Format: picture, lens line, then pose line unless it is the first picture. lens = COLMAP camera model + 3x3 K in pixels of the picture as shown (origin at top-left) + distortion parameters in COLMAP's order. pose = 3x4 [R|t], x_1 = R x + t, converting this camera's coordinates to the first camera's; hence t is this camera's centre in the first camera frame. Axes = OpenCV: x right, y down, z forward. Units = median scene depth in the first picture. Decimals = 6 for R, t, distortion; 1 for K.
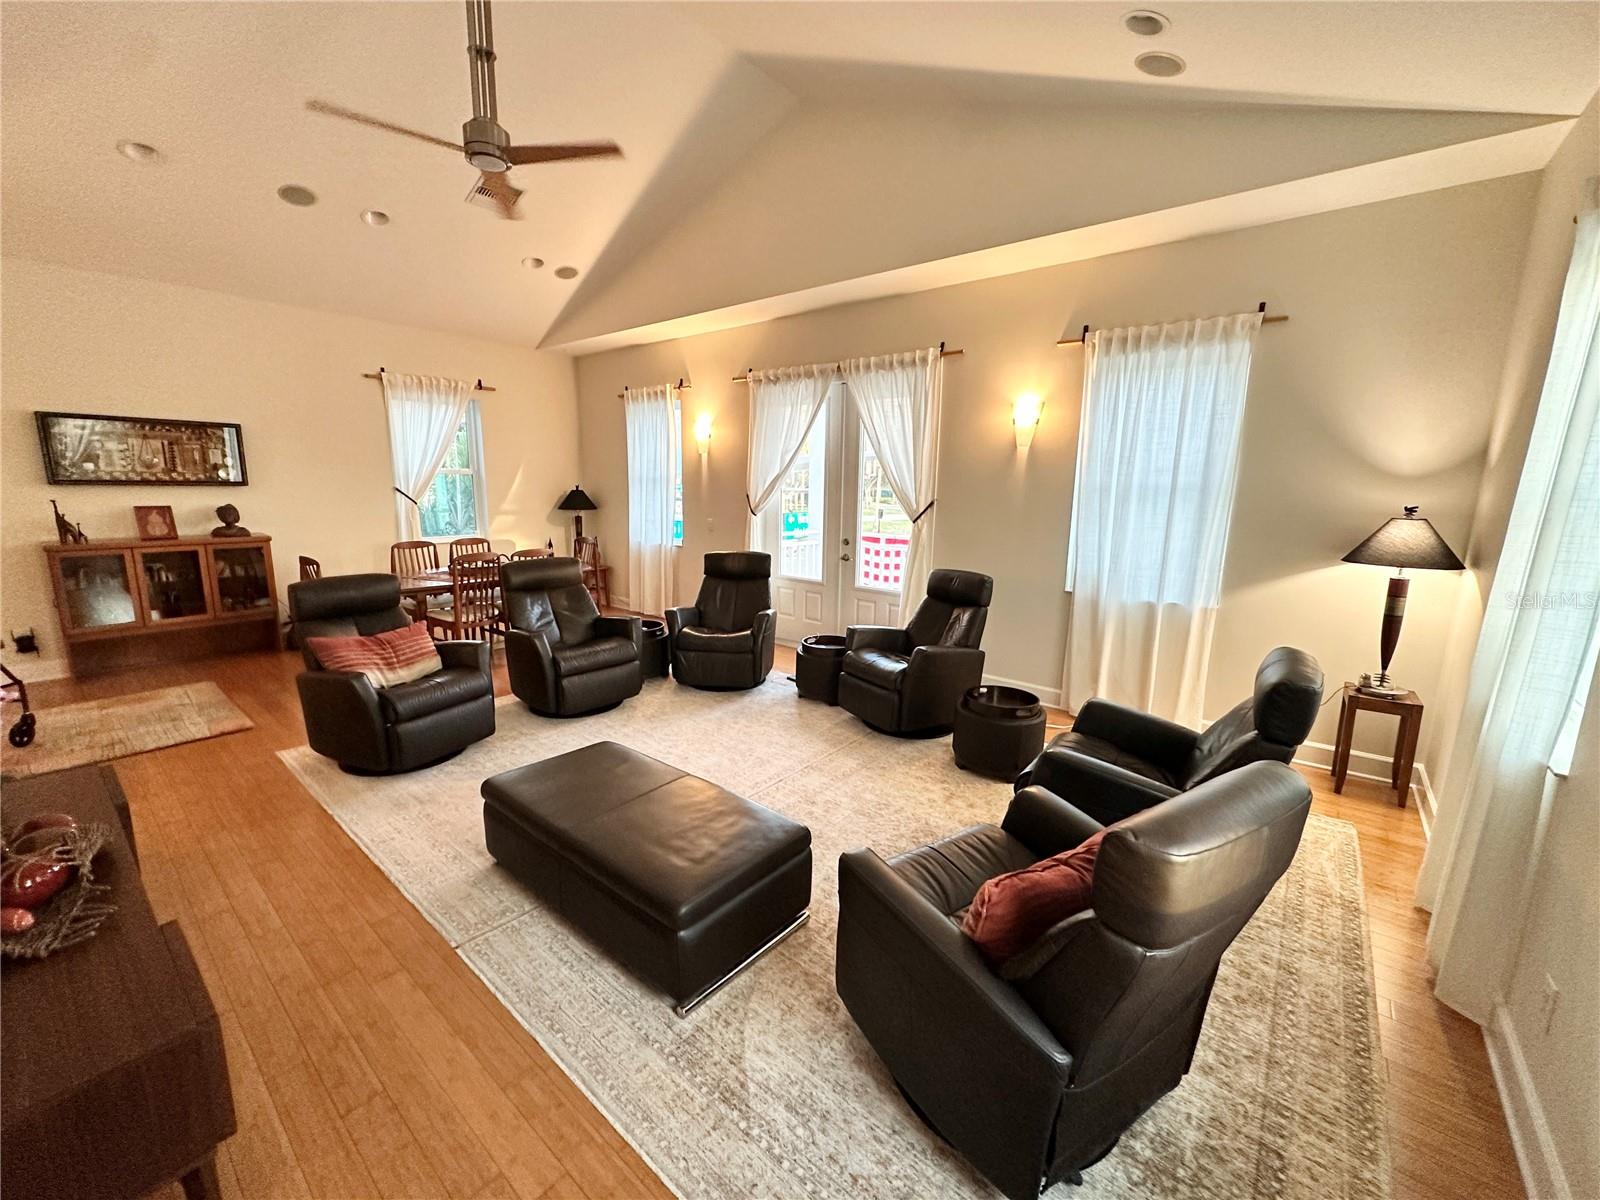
lens RADIAL K [[637.3, 0, 803.3], [0, 637.3, 598.8], [0, 0, 1]] dist [-0.002924, 0.001048]
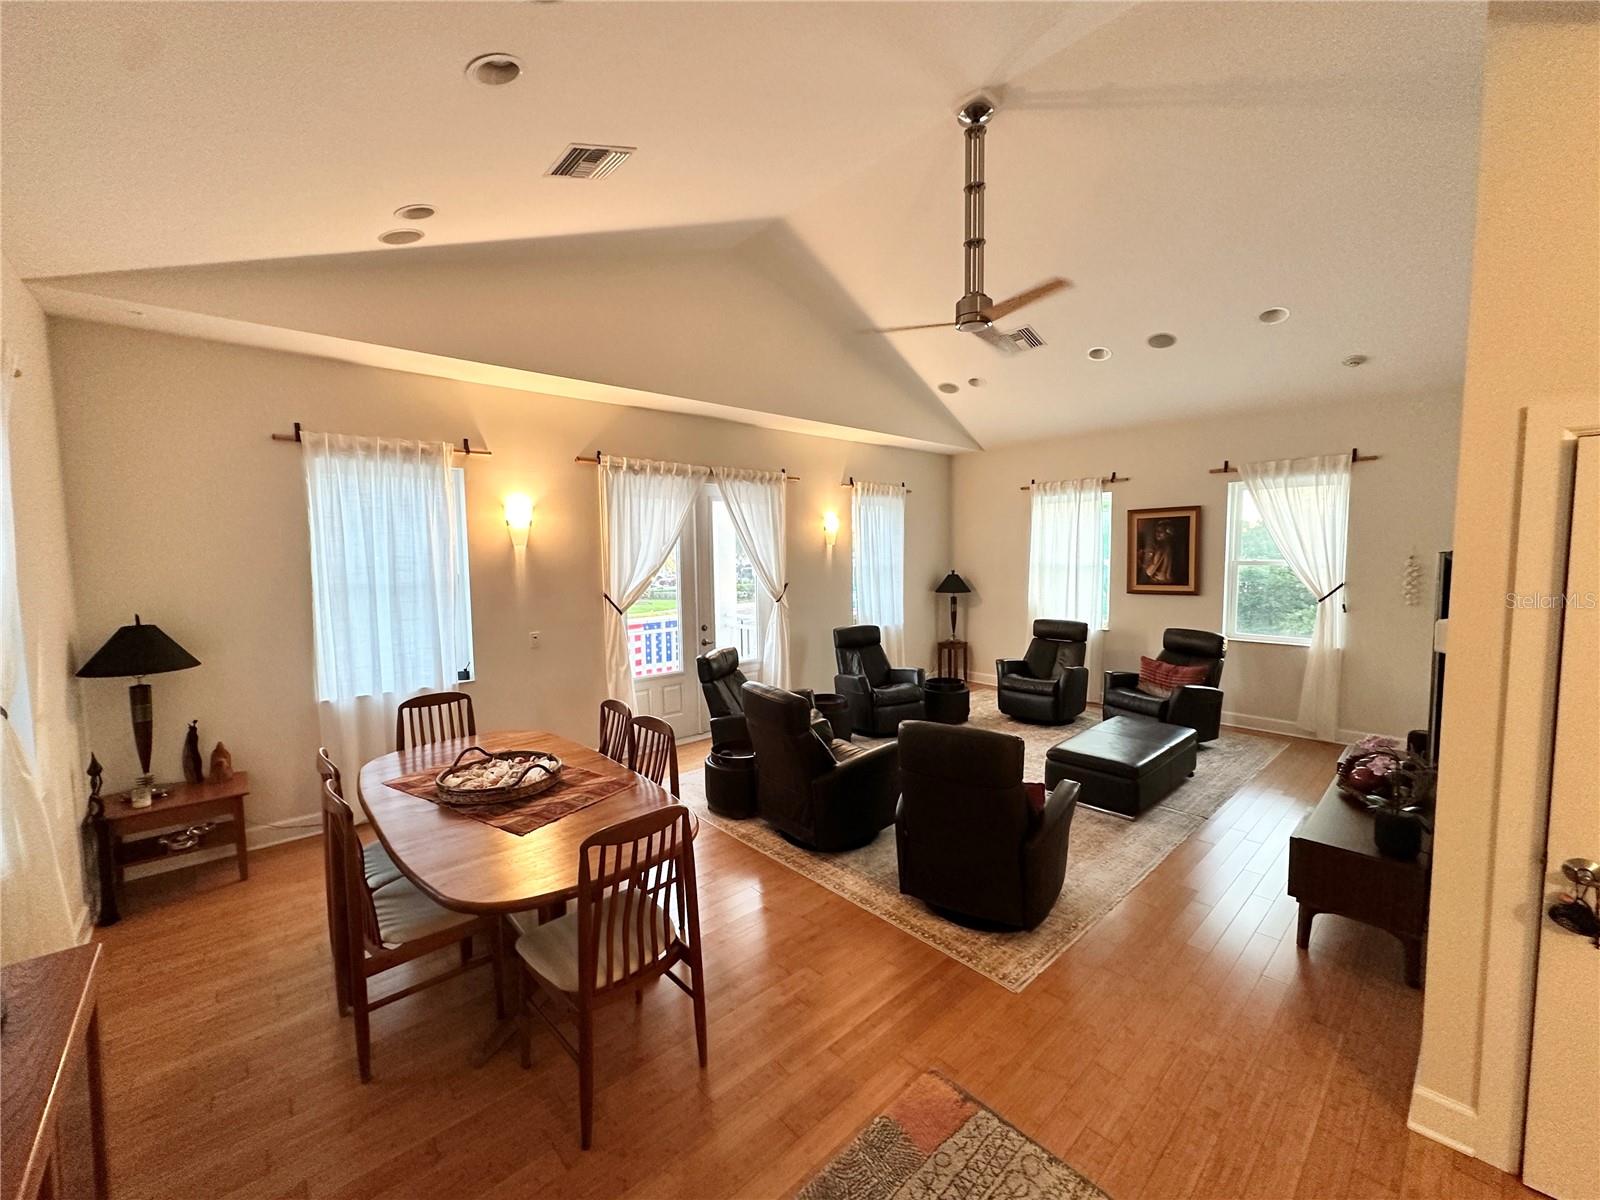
lens RADIAL K [[637.3, 0, 798.2], [0, 637.3, 597.5], [0, 0, 1]] dist [-0.002924, 0.001048]
pose [[0.155988, -0.089965, 0.983653, -1.501835], [0.191787, 0.979650, 0.059185, -0.272521], [-0.968961, 0.179419, 0.170068, 1.032536]]
